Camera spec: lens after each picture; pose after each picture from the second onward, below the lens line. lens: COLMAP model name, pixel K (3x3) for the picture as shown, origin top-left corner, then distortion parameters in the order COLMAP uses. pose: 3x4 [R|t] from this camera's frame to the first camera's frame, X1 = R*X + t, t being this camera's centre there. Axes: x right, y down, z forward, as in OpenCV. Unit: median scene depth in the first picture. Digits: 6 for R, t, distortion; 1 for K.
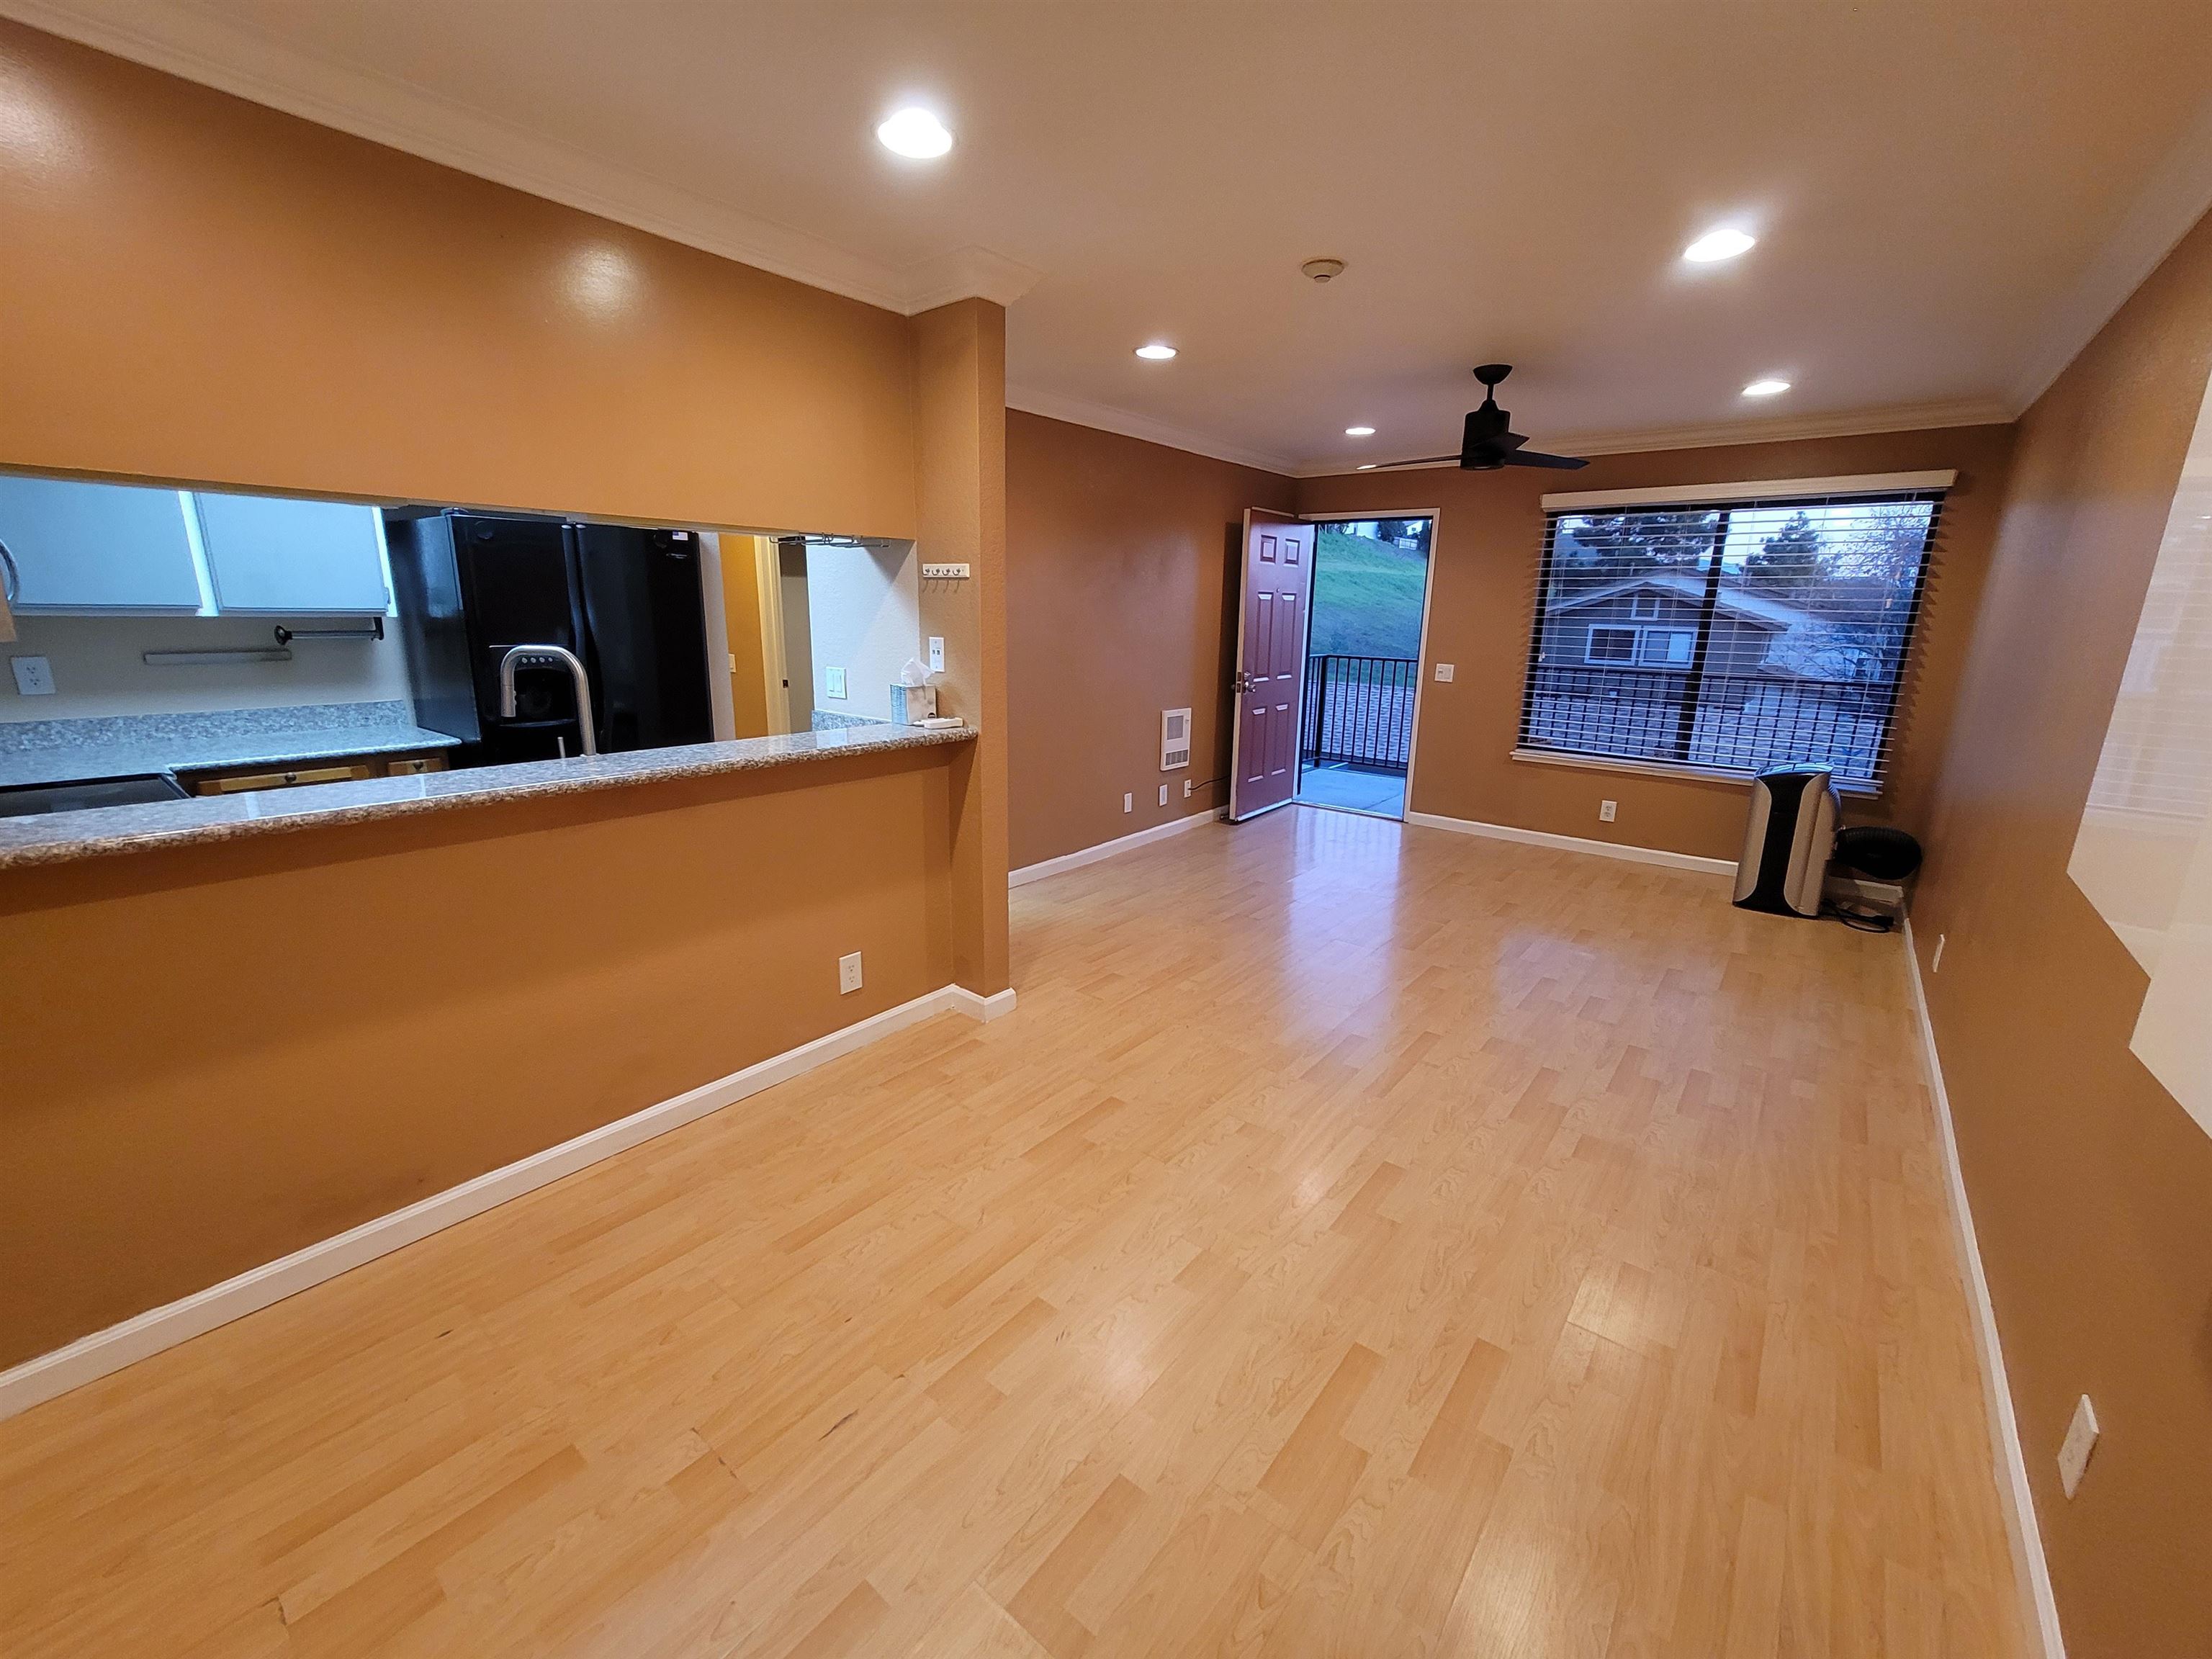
lens RADIAL K [[904.9, 0, 1112.7], [0, 904.9, 832.3], [0, 0, 1]] dist [-0.004269, 0.000548]
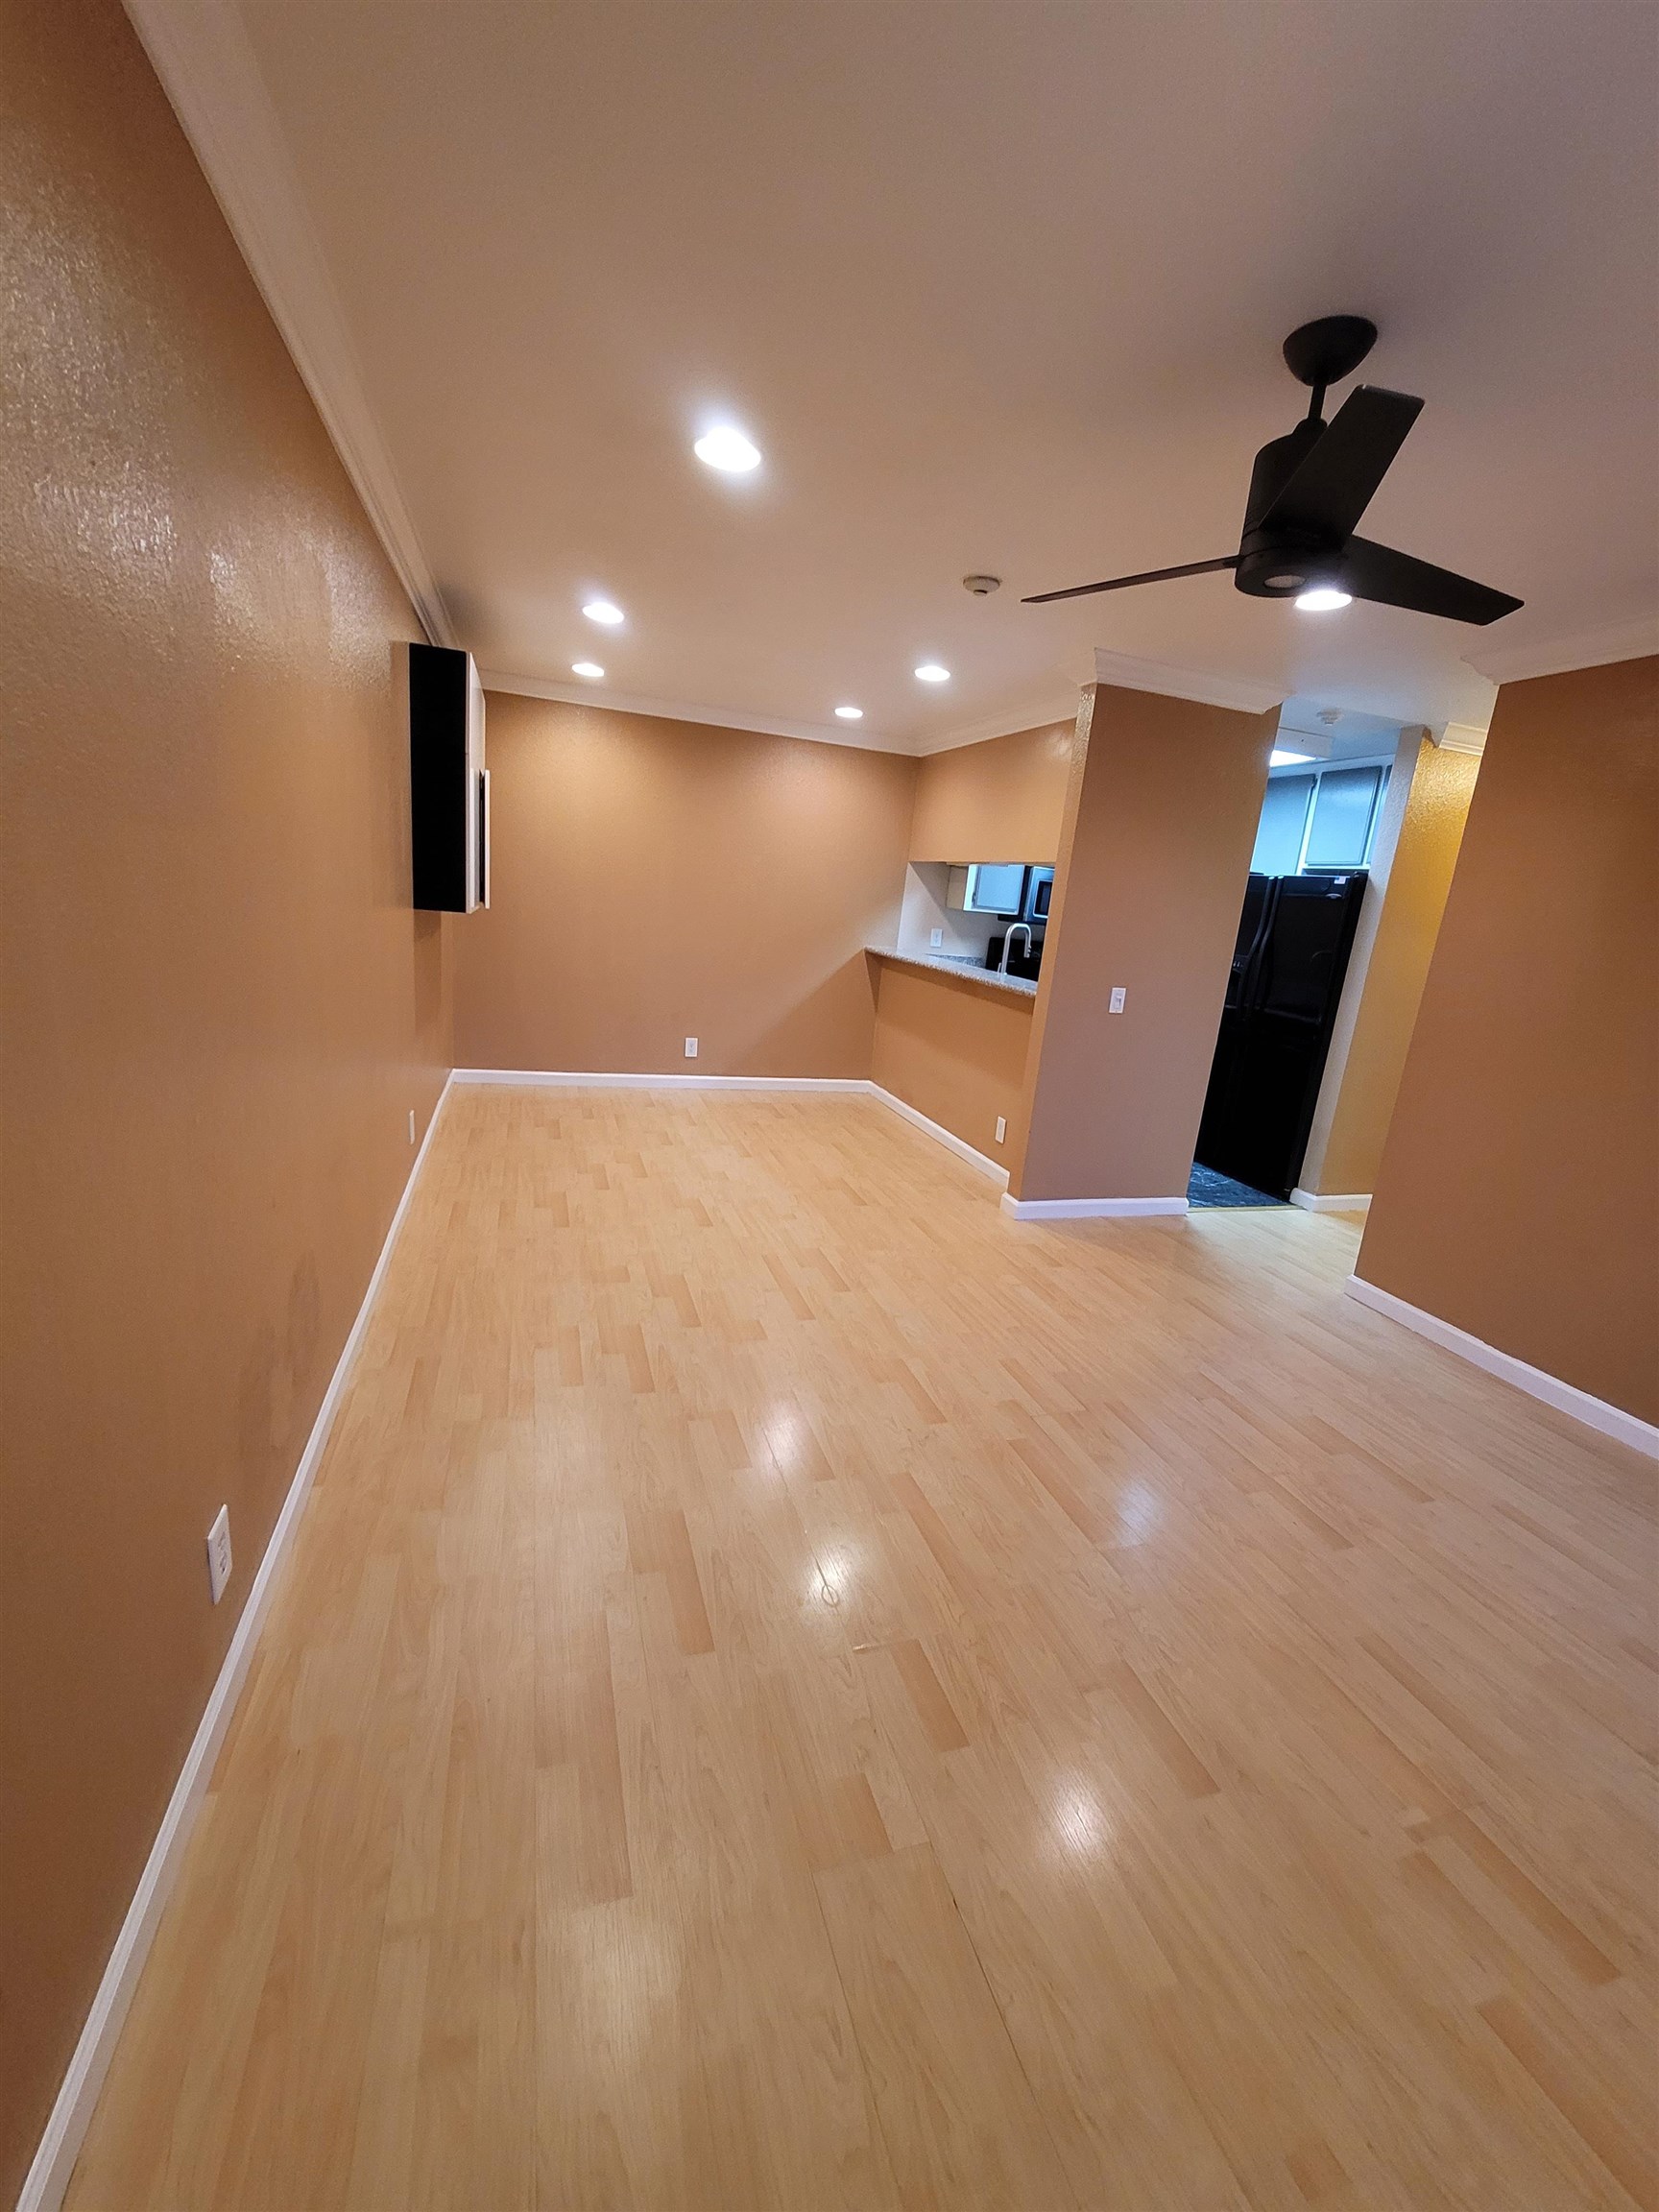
lens RADIAL K [[904.9, 0, 822.0], [0, 904.9, 1109.9], [0, 0, 1]] dist [-0.004269, 0.000548]
pose [[-0.562607, 0.127955, -0.816763, 1.200557], [-0.299598, 0.889239, 0.345680, -0.338370], [0.770529, 0.439183, -0.461957, 1.481390]]
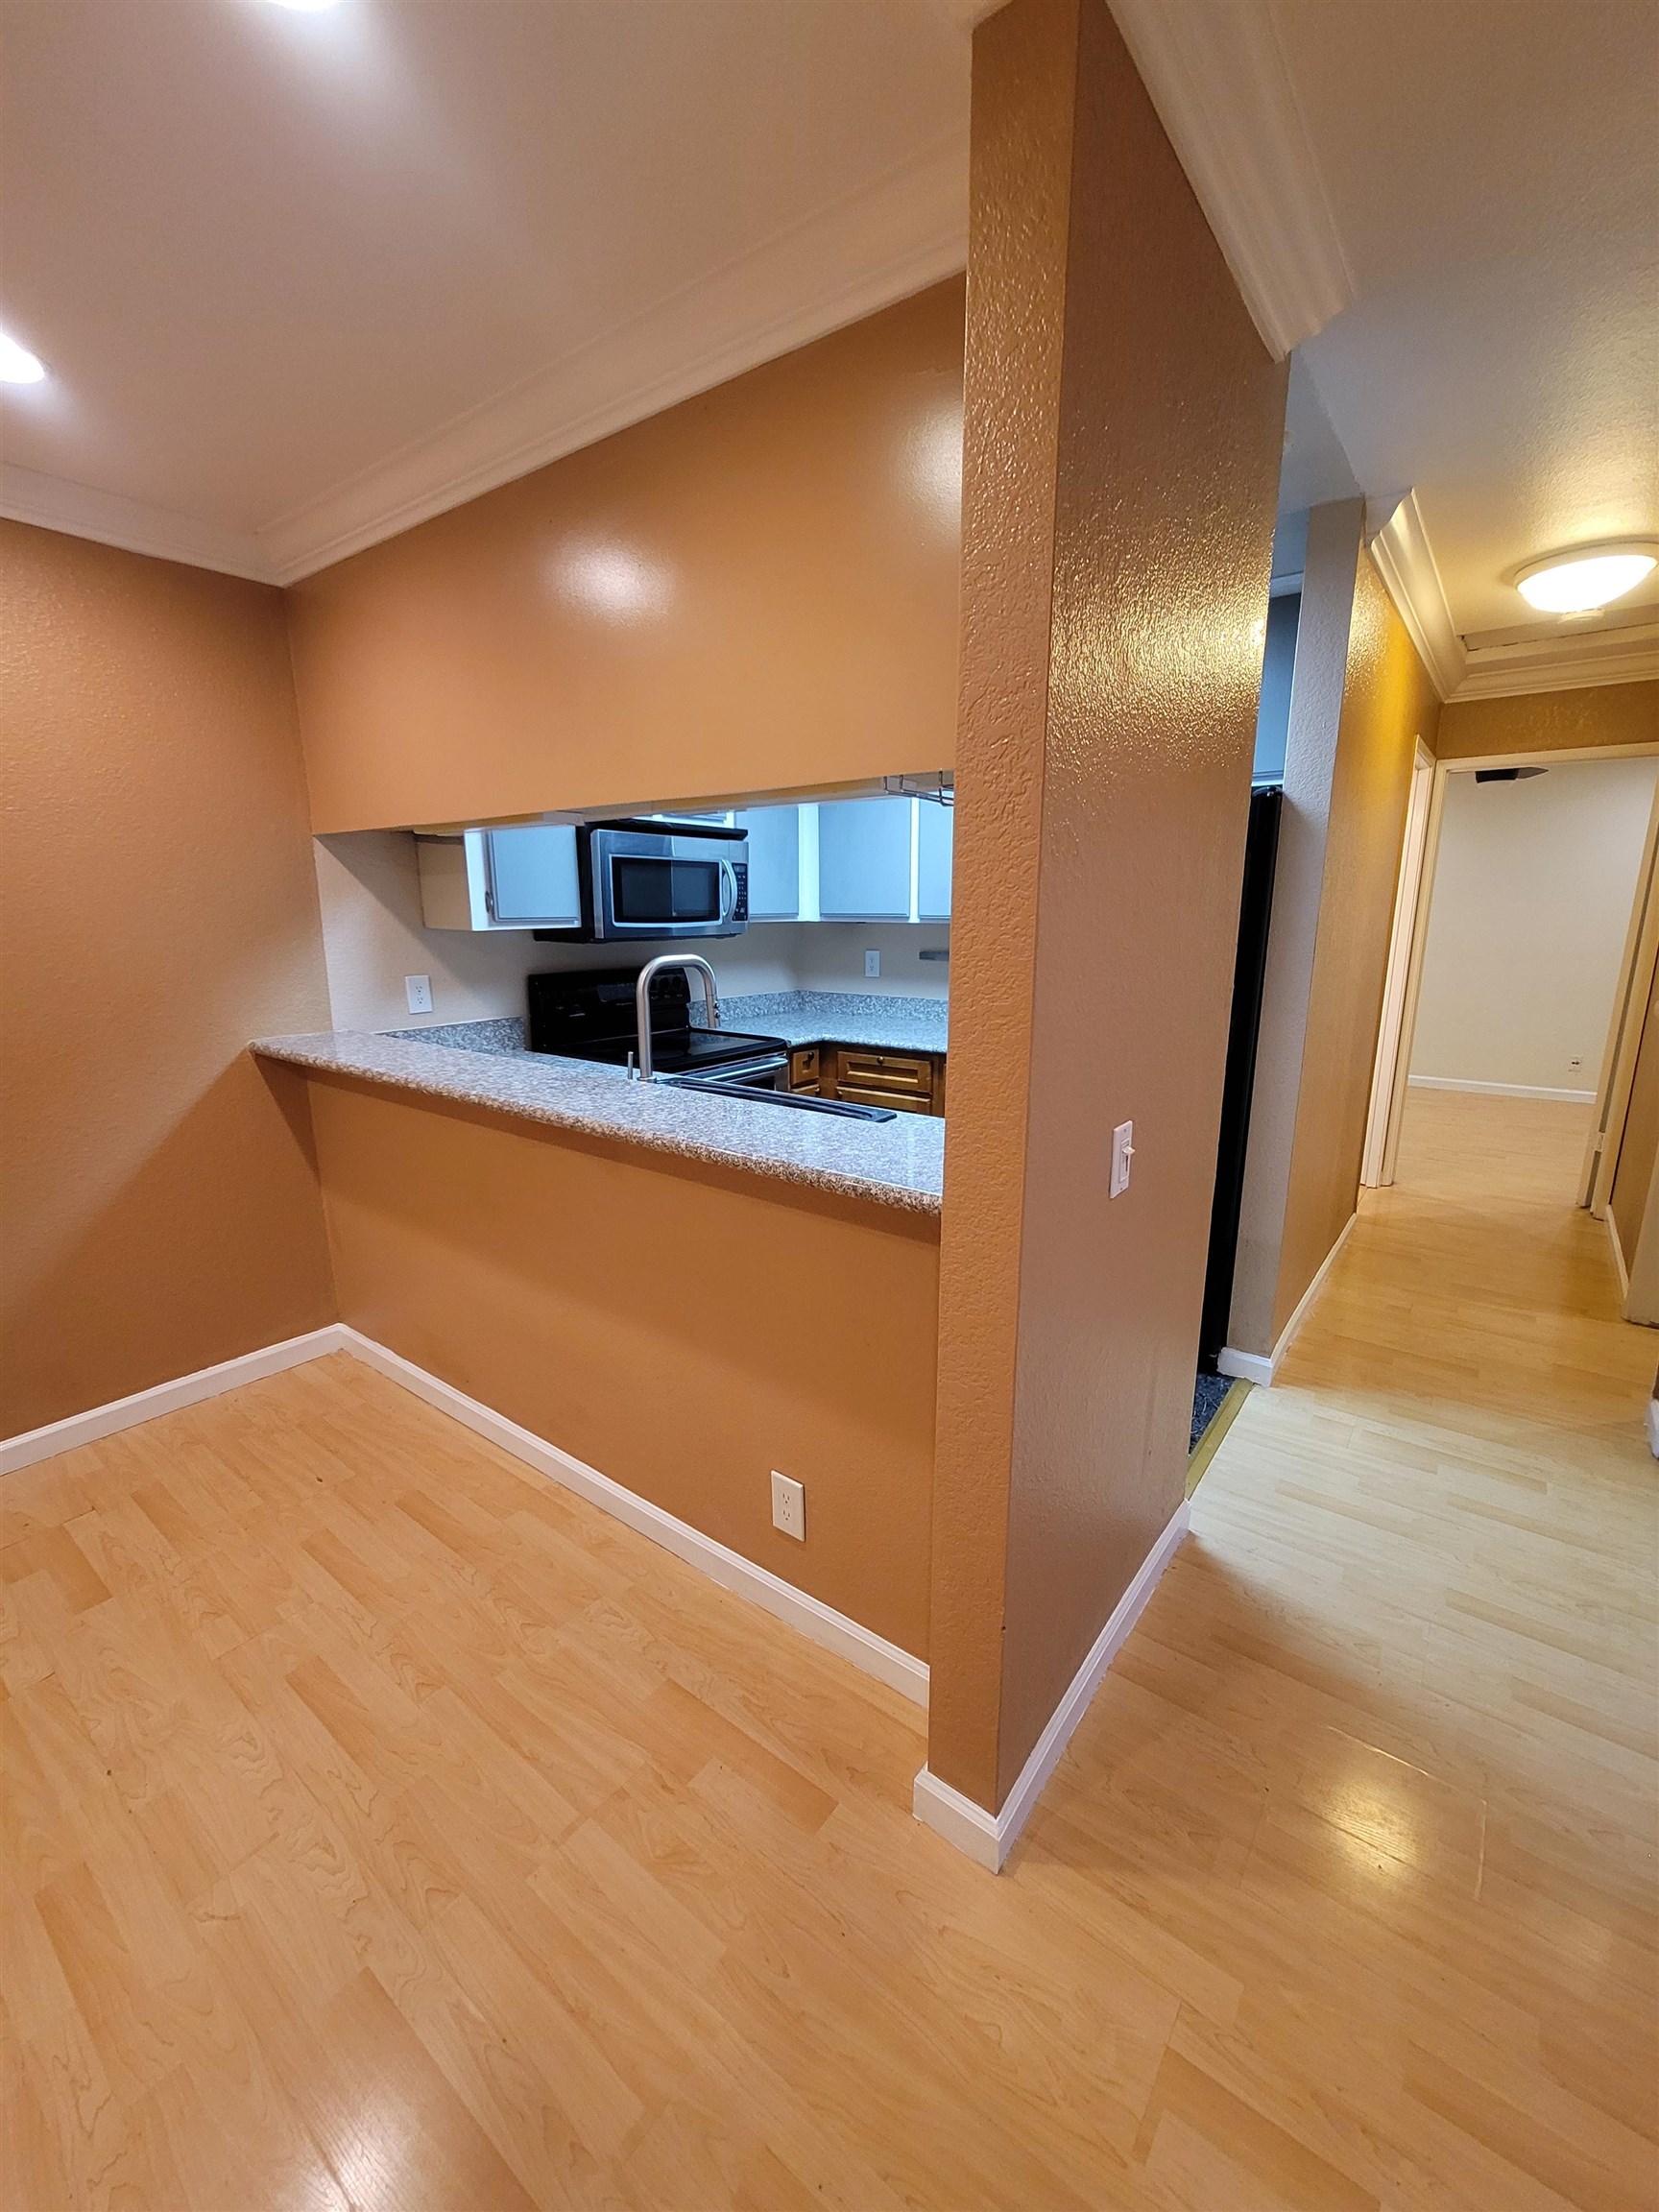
lens RADIAL K [[904.9, 0, 828.3], [0, 904.9, 1107.8], [0, 0, 1]] dist [-0.004269, 0.000548]
pose [[0.010319, 0.203423, -0.979037, 0.253235], [-0.238331, 0.951372, 0.195163, -0.225666], [0.971129, 0.231321, 0.058299, 0.928007]]
